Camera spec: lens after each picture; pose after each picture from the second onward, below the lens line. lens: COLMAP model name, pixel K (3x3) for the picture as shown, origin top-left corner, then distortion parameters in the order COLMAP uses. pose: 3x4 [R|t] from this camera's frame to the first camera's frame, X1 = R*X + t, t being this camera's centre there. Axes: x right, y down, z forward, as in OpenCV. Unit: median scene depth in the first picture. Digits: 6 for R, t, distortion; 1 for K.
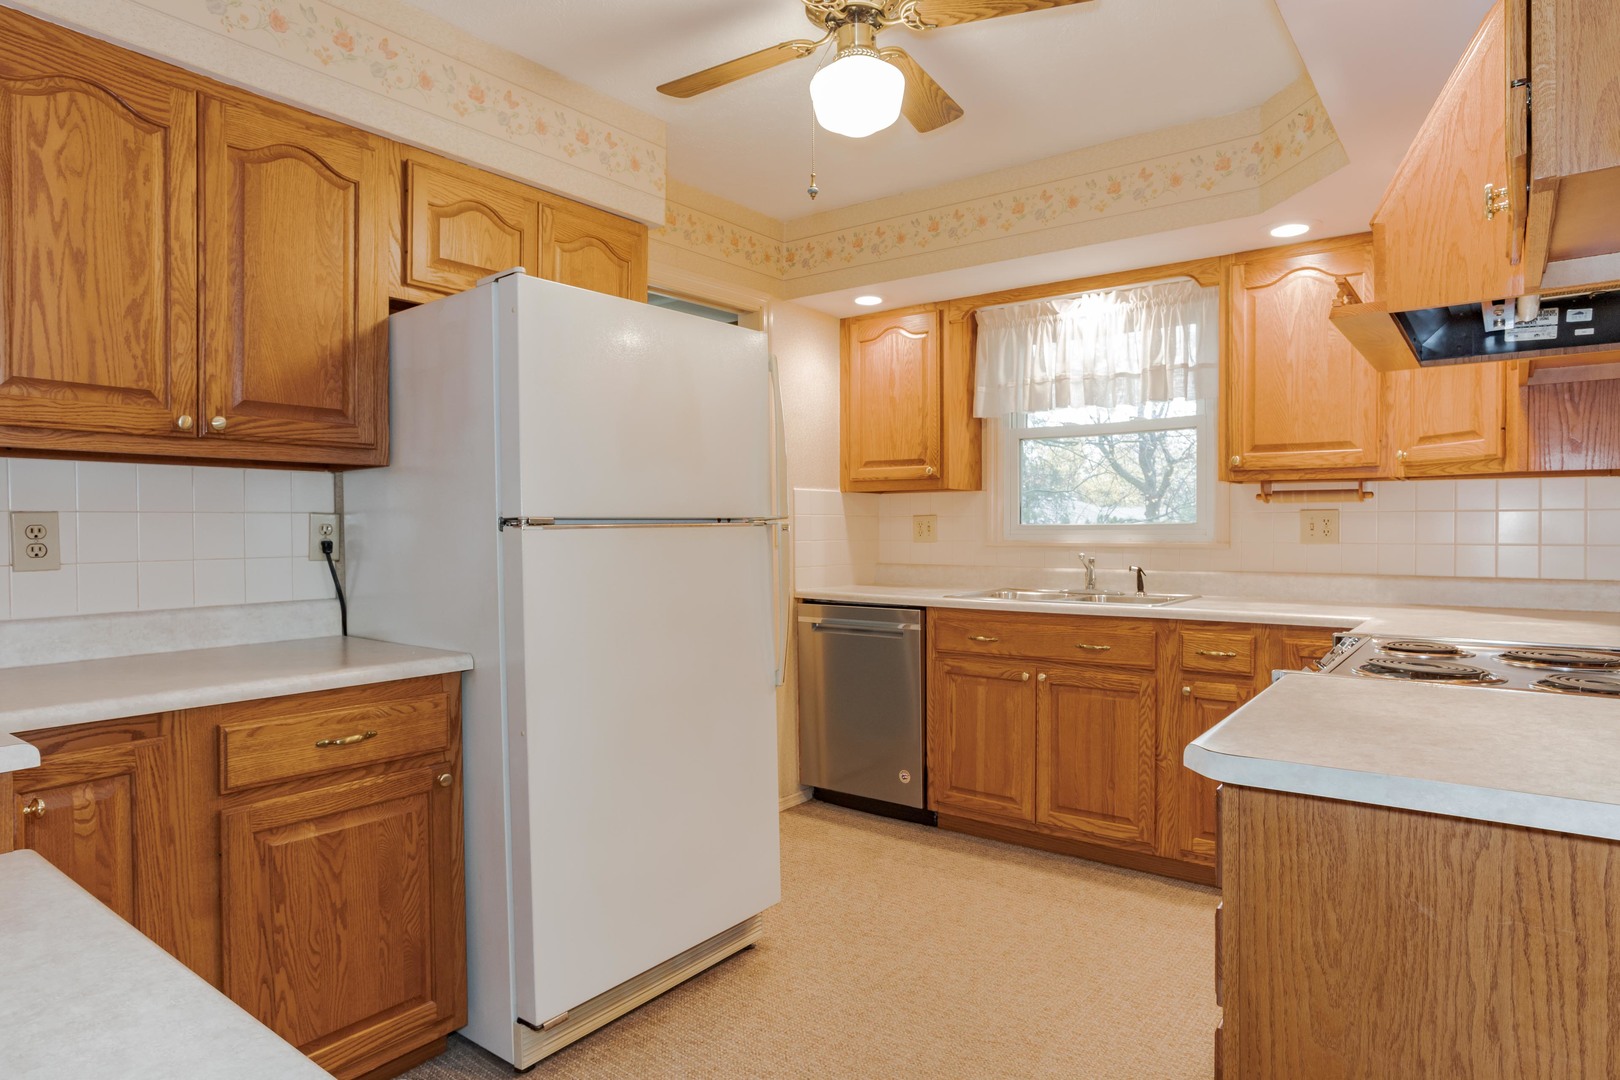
lens RADIAL K [[926.7, 0, 810.0], [0, 926.7, 540.0], [0, 0, 1]] dist [-0.002199, 0.001268]
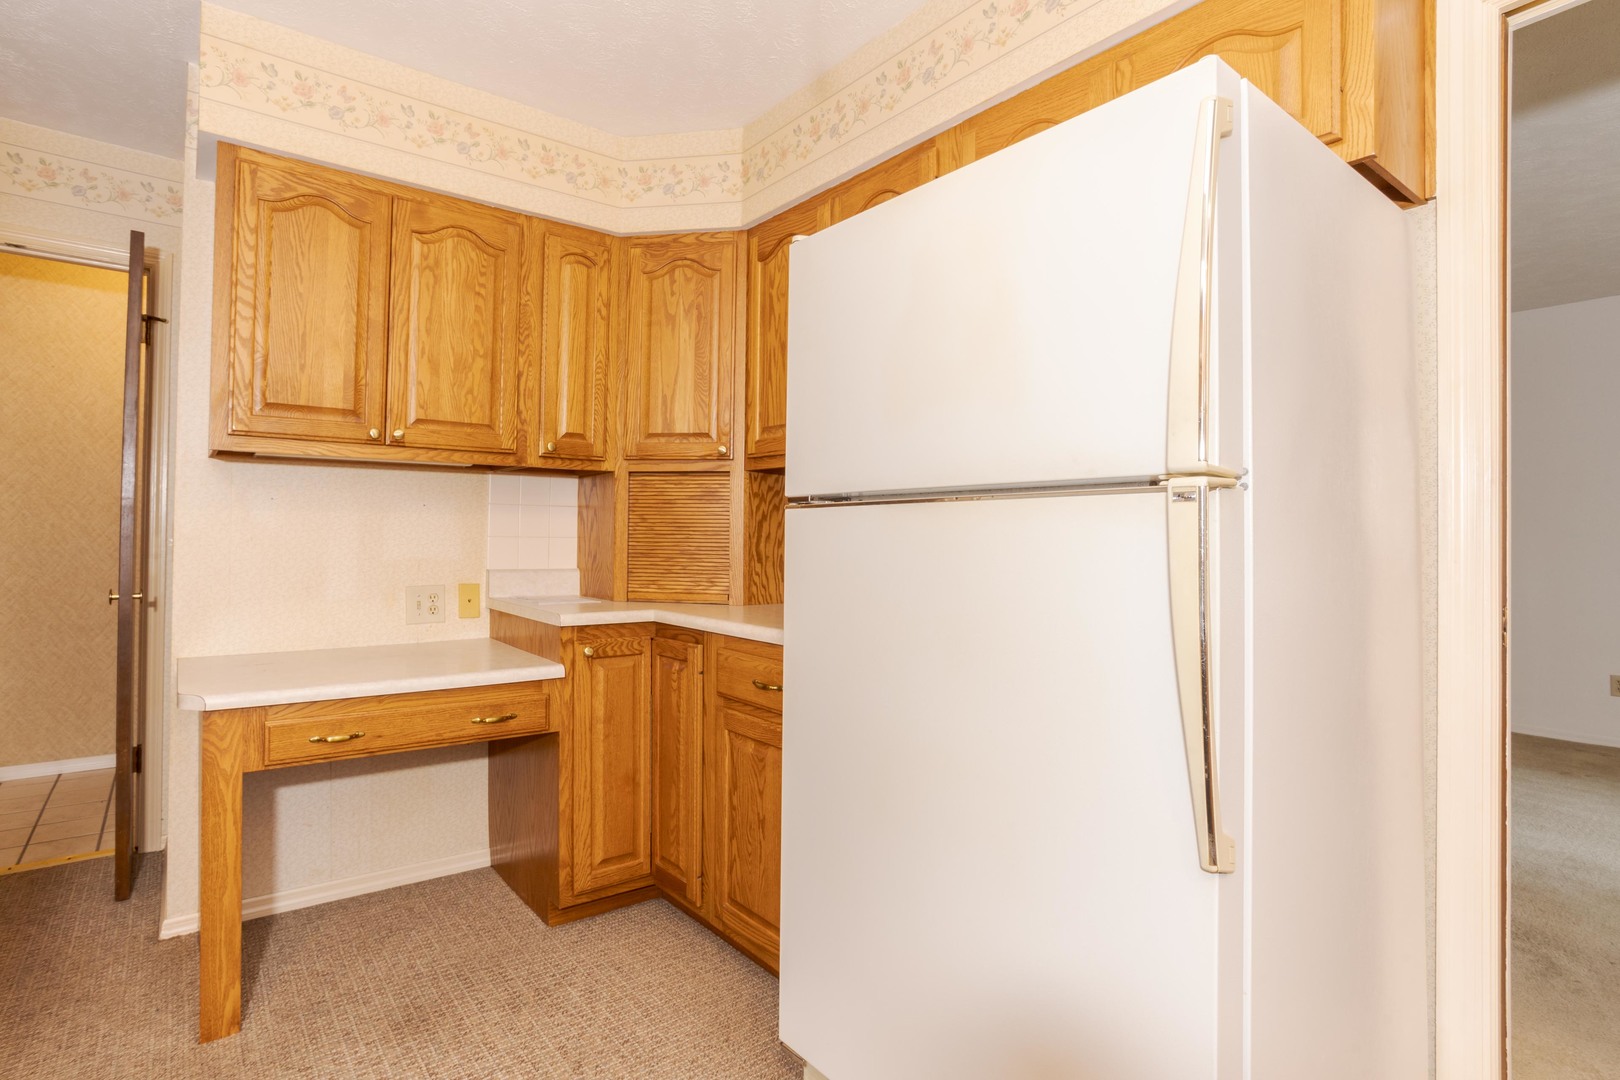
lens RADIAL K [[784.6, 0, 750.2], [0, 784.6, 516.0], [0, 0, 1]] dist [-0.000829, 0.000029]
pose [[-0.281141, -0.017902, -0.959499, 0.504963], [-0.018969, 0.999734, -0.013095, 0.007801], [0.959479, 0.014519, -0.281406, 1.275465]]
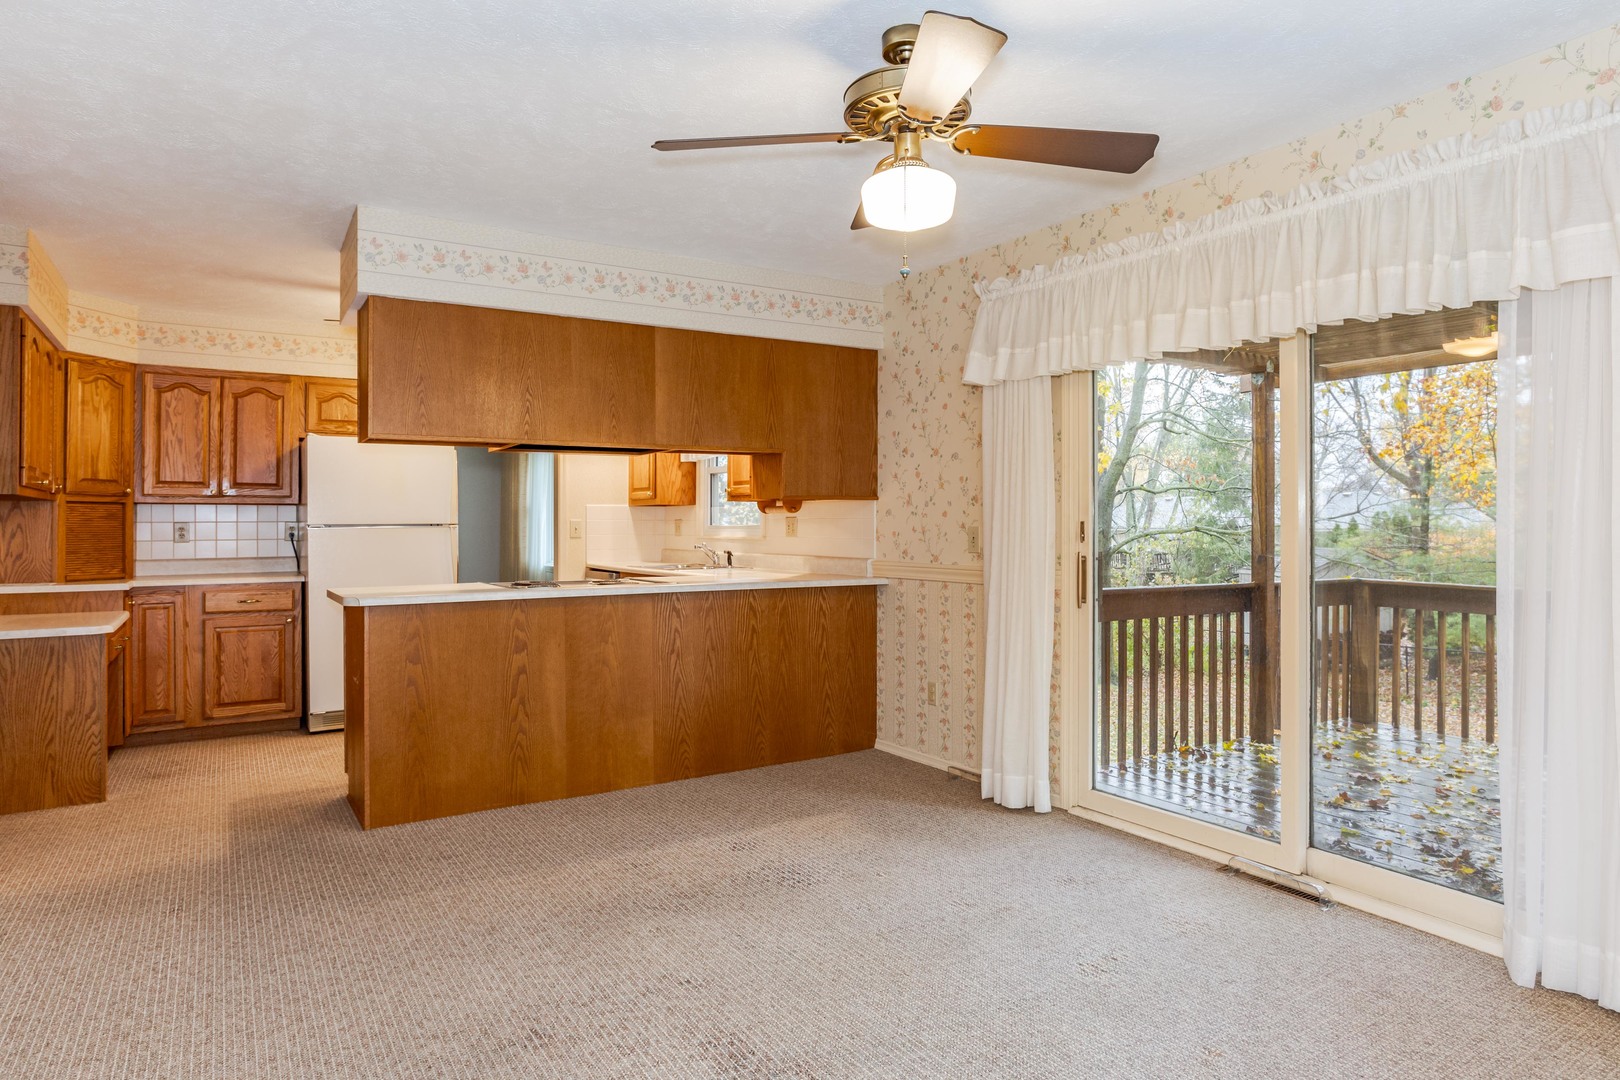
lens RADIAL K [[928.1, 0, 810.1], [0, 928.1, 531.7], [0, 0, 1]] dist [0.000518, -0.000327]
pose [[0.923277, 0.000060, -0.384135, 2.226434], [-0.003735, 0.999954, -0.008821, 0.017572], [0.384117, 0.009579, 0.923235, -0.998643]]
